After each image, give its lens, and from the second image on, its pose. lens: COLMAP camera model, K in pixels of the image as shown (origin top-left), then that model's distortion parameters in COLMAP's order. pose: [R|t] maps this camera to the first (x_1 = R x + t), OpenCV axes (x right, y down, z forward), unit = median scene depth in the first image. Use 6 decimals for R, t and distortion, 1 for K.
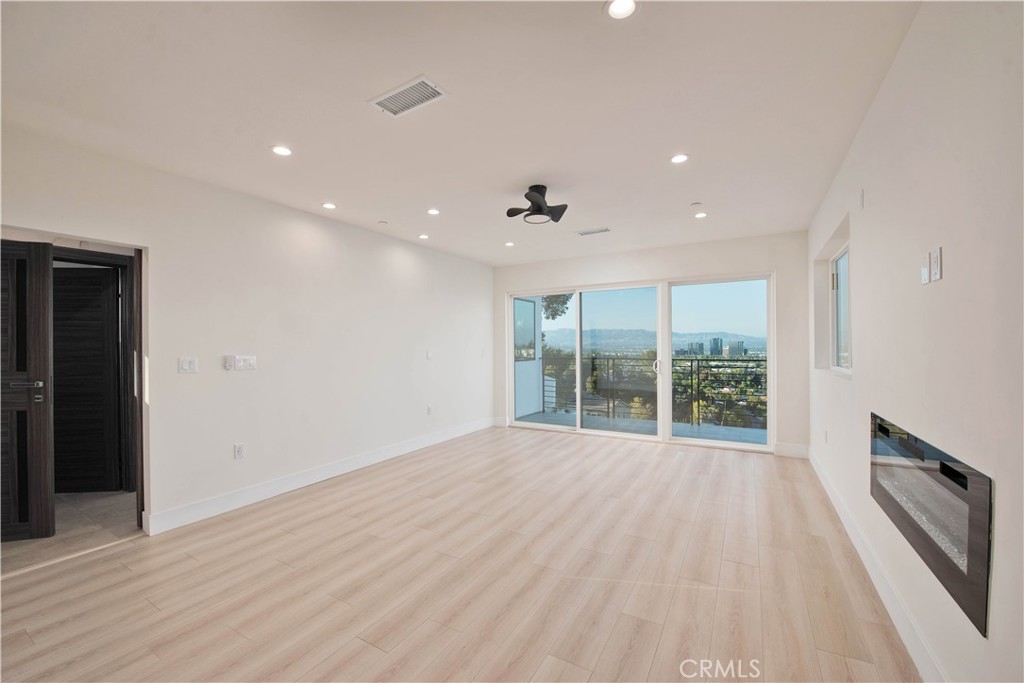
lens RADIAL K [[403.9, 0, 512.0], [0, 403.9, 341.5], [0, 0, 1]] dist [-0.025246, -0.000218]
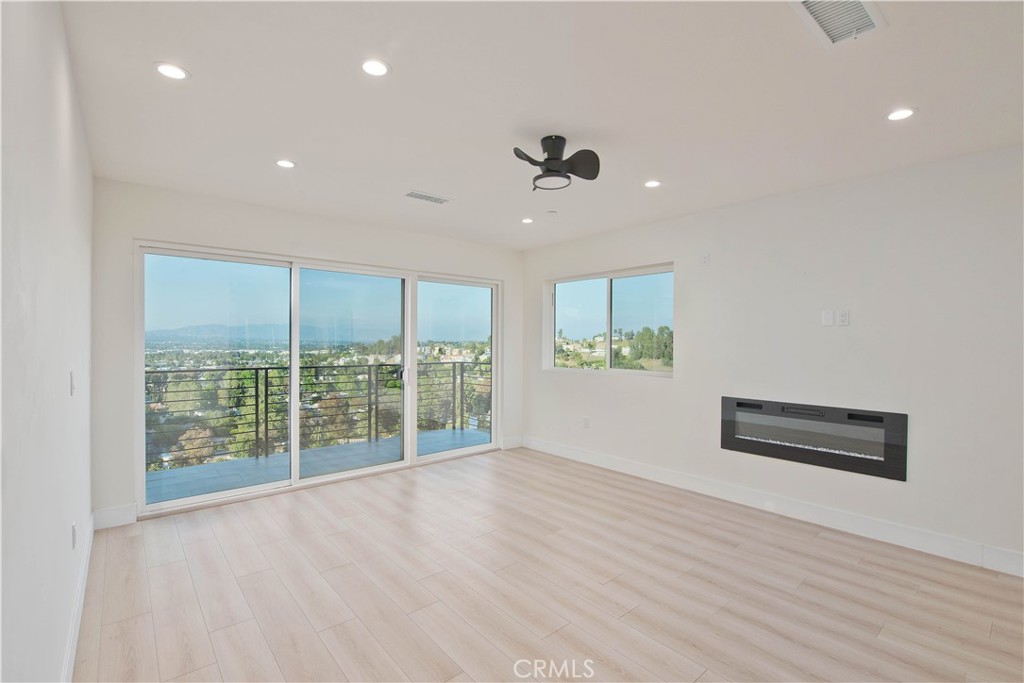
lens RADIAL K [[460.7, 0, 507.0], [0, 460.7, 343.5], [0, 0, 1]] dist [-0.017685, -0.000380]
pose [[0.327527, 0.002686, 0.944838, -0.878114], [-0.016696, 0.999856, 0.002945, -0.019260], [-0.944694, -0.016739, 0.327524, 0.955201]]
